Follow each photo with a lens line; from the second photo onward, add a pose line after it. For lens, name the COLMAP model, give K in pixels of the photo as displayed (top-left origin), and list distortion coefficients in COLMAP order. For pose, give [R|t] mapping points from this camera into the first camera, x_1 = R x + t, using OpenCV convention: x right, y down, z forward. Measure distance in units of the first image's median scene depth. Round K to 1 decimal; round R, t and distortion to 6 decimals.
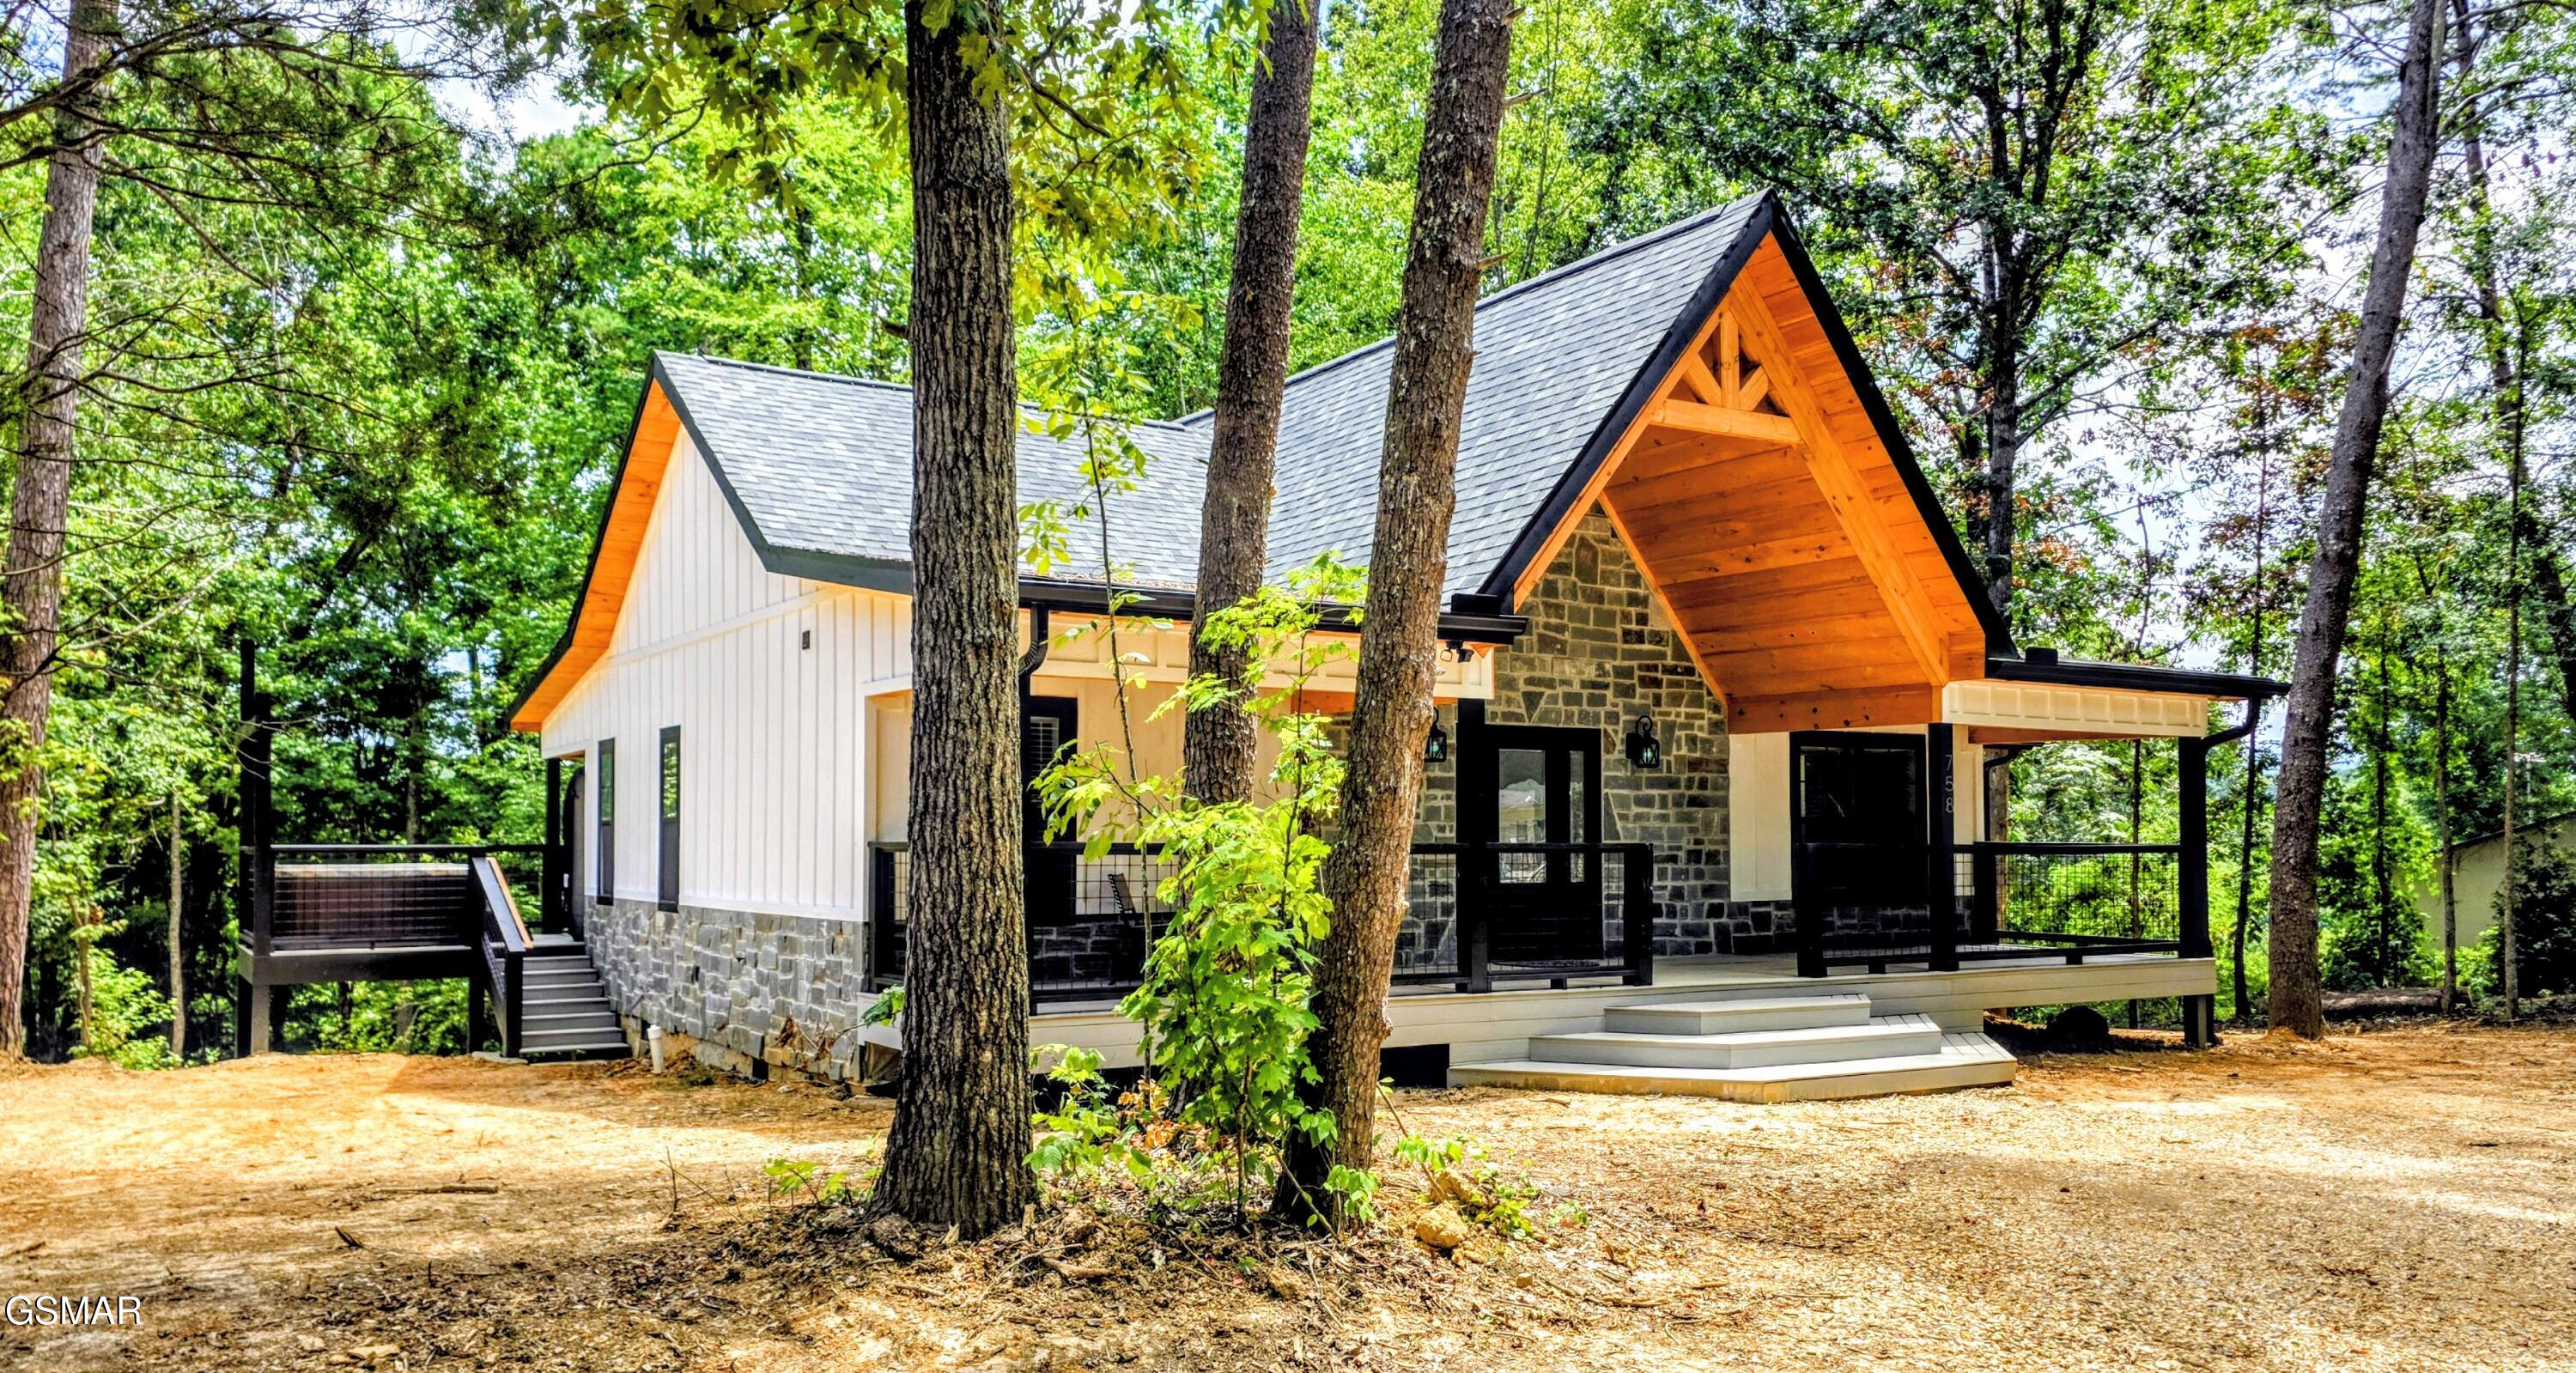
lens RADIAL K [[2003.2, 0, 1284.1], [0, 2003.2, 756.7], [0, 0, 1]] dist [0.009917, 0.003136]
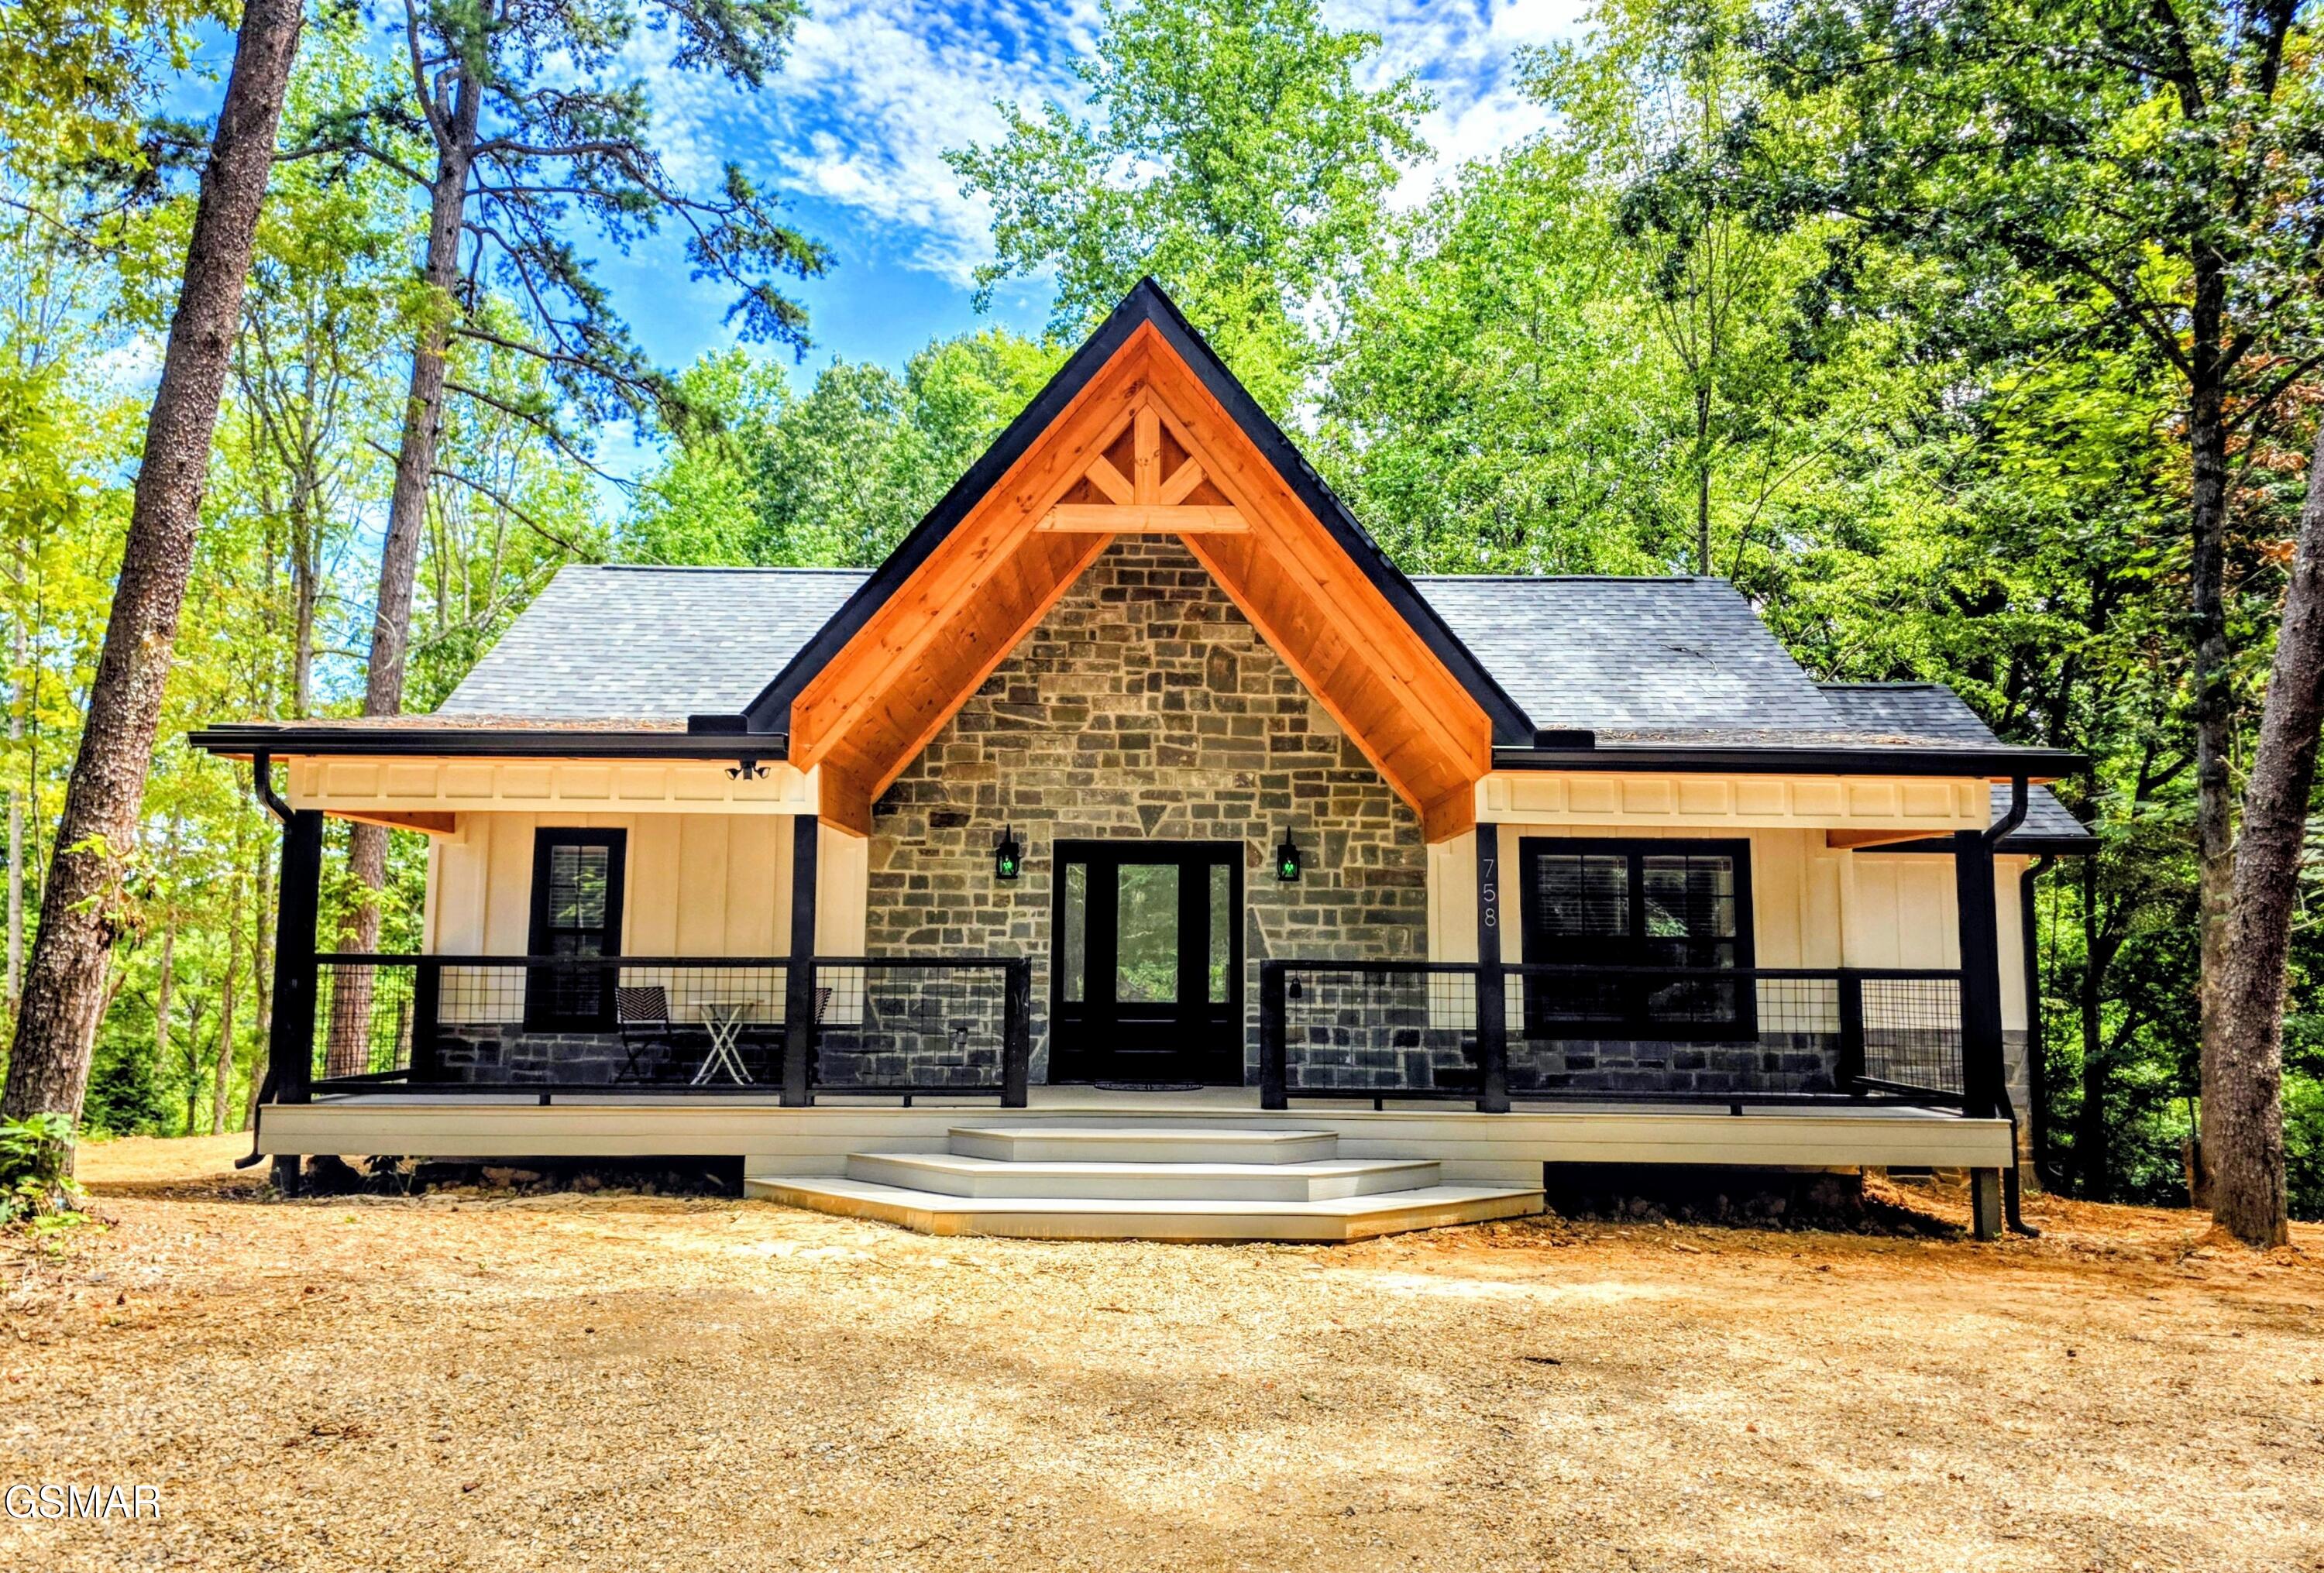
lens RADIAL K [[1836.2, 0, 1133.7], [0, 1836.2, 717.4], [0, 0, 1]] dist [0.152231, -0.355757]
pose [[0.851881, -0.067211, -0.519405, 0.572077], [0.015142, 0.994478, -0.103851, 0.017685], [0.523516, 0.080604, 0.848194, 0.217183]]
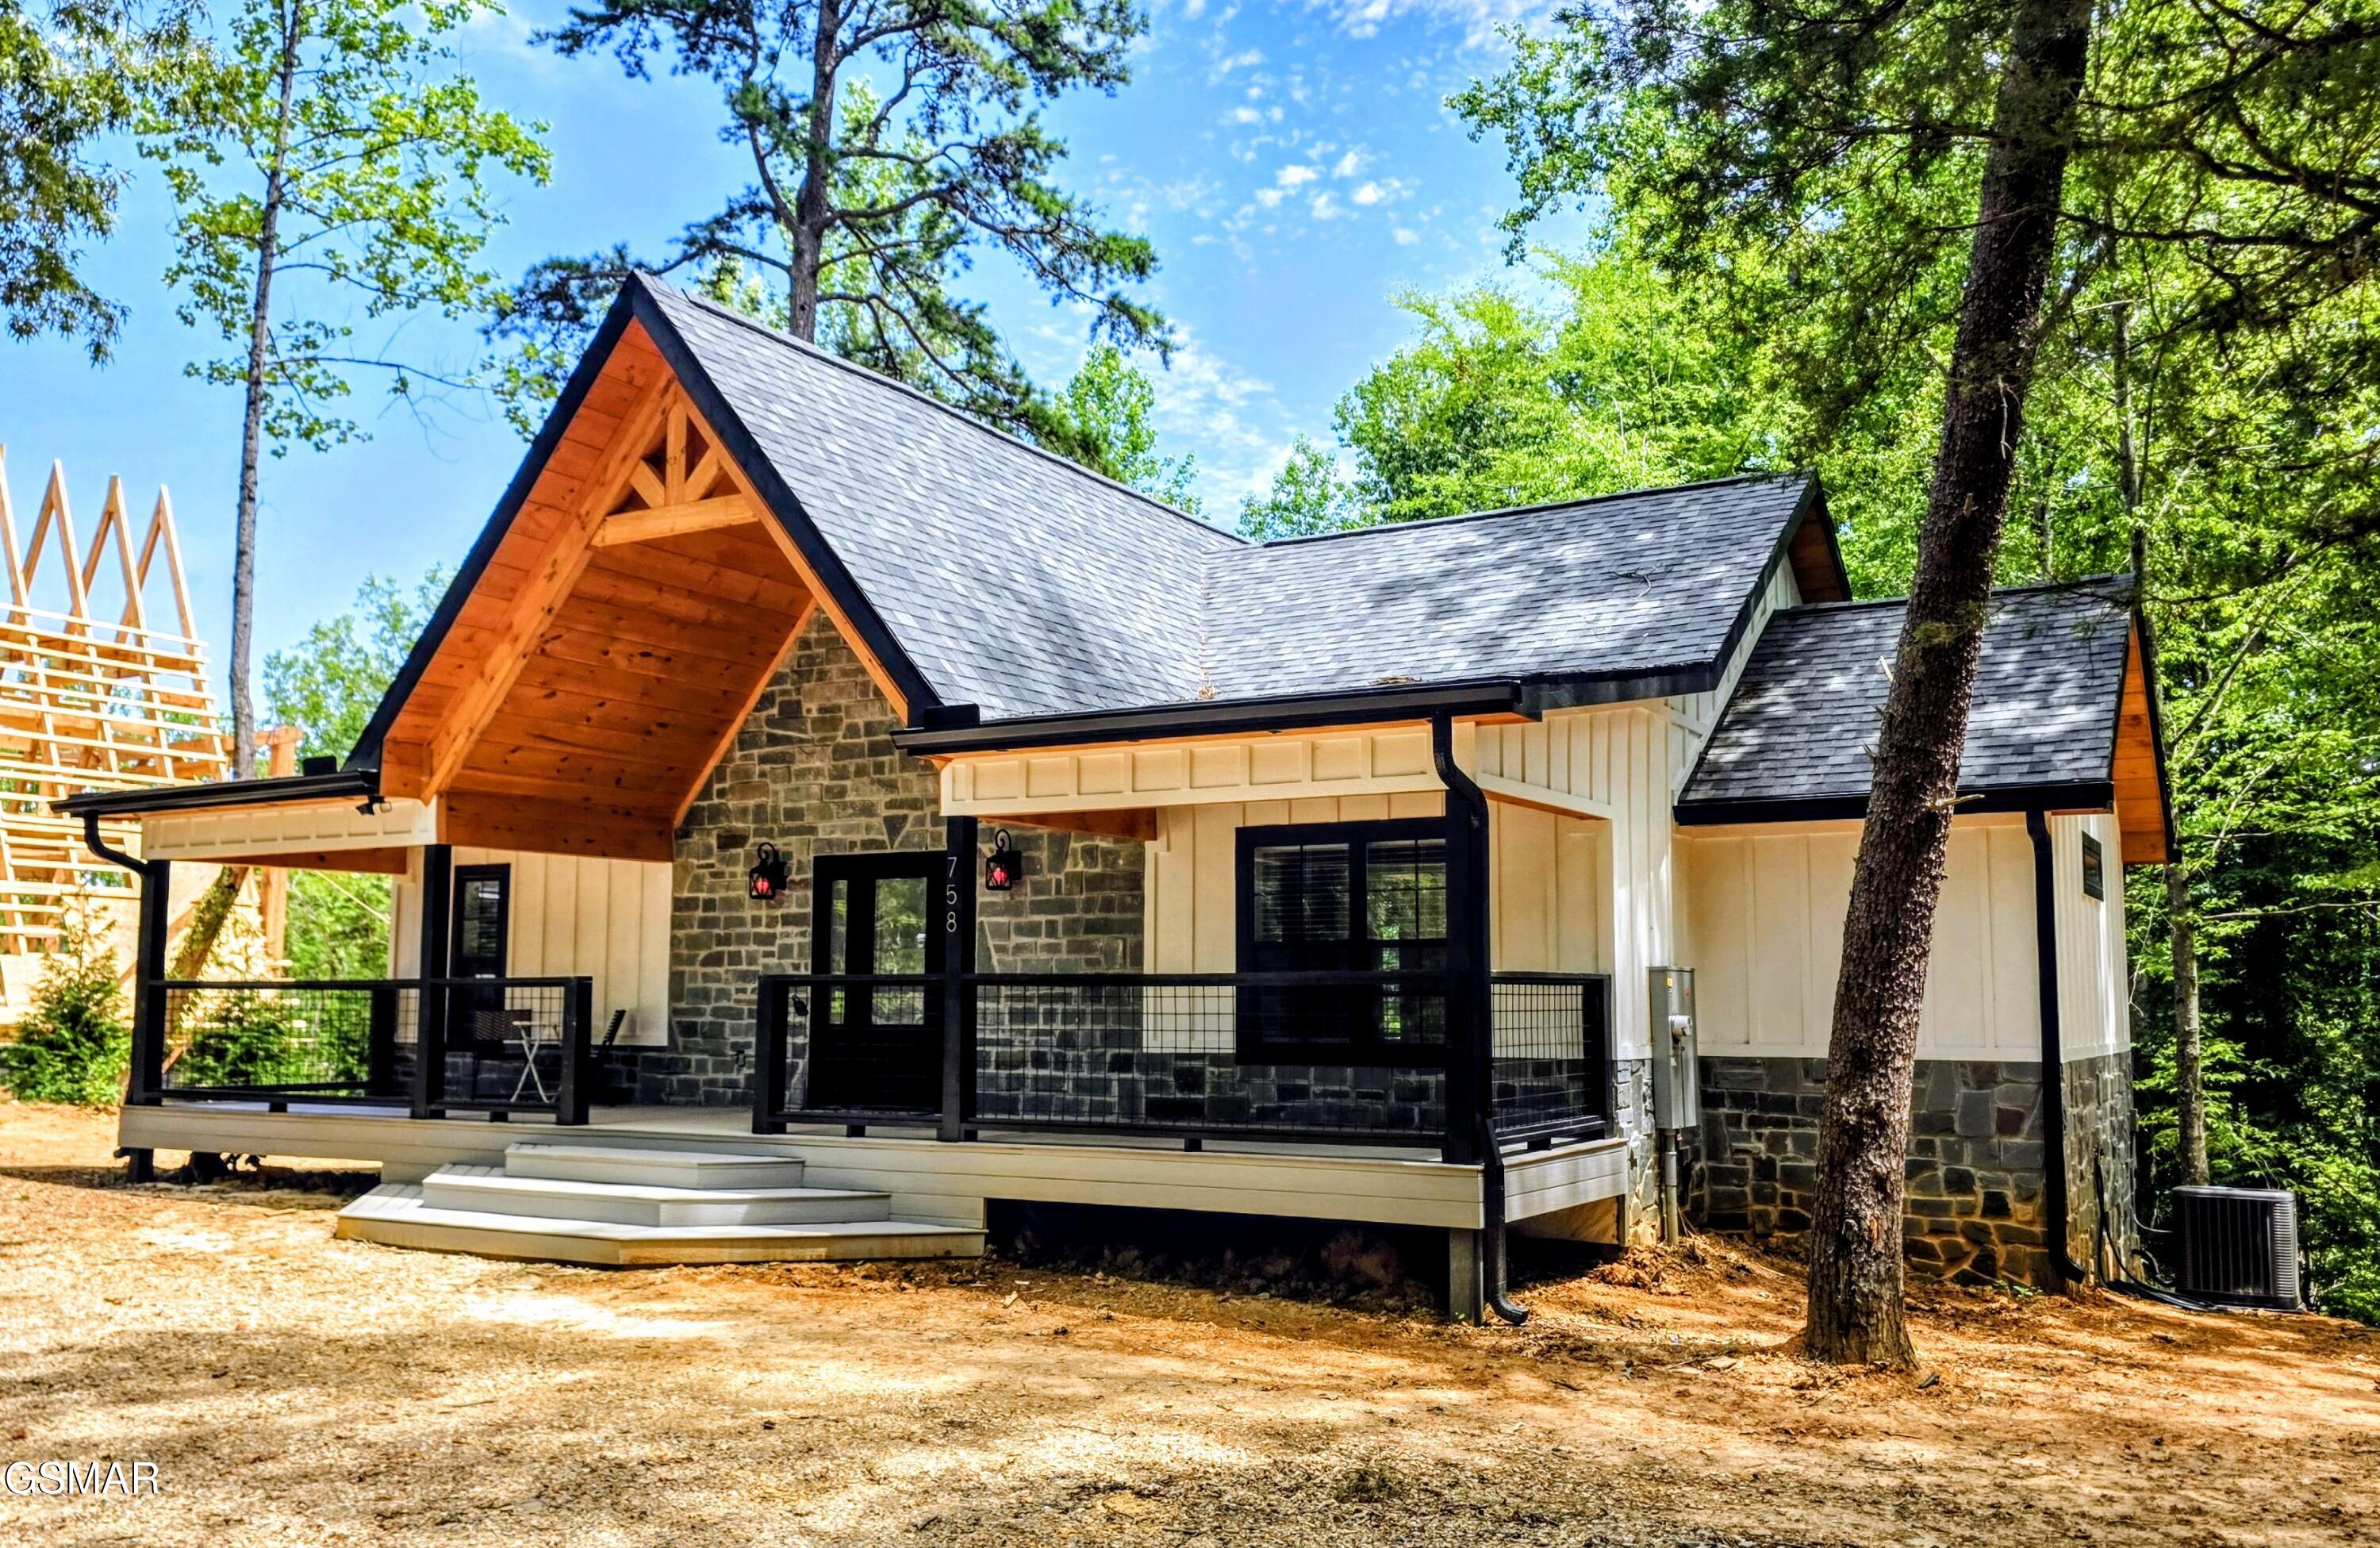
lens RADIAL K [[2002.6, 0, 1190.0], [0, 2002.6, 774.0], [0, 0, 1]] dist [0.050611, -0.095207]
pose [[0.454390, -0.104335, -0.884672, 0.975110], [0.035702, 0.994452, -0.098945, 0.043515], [0.890087, 0.013375, 0.455594, 0.678365]]
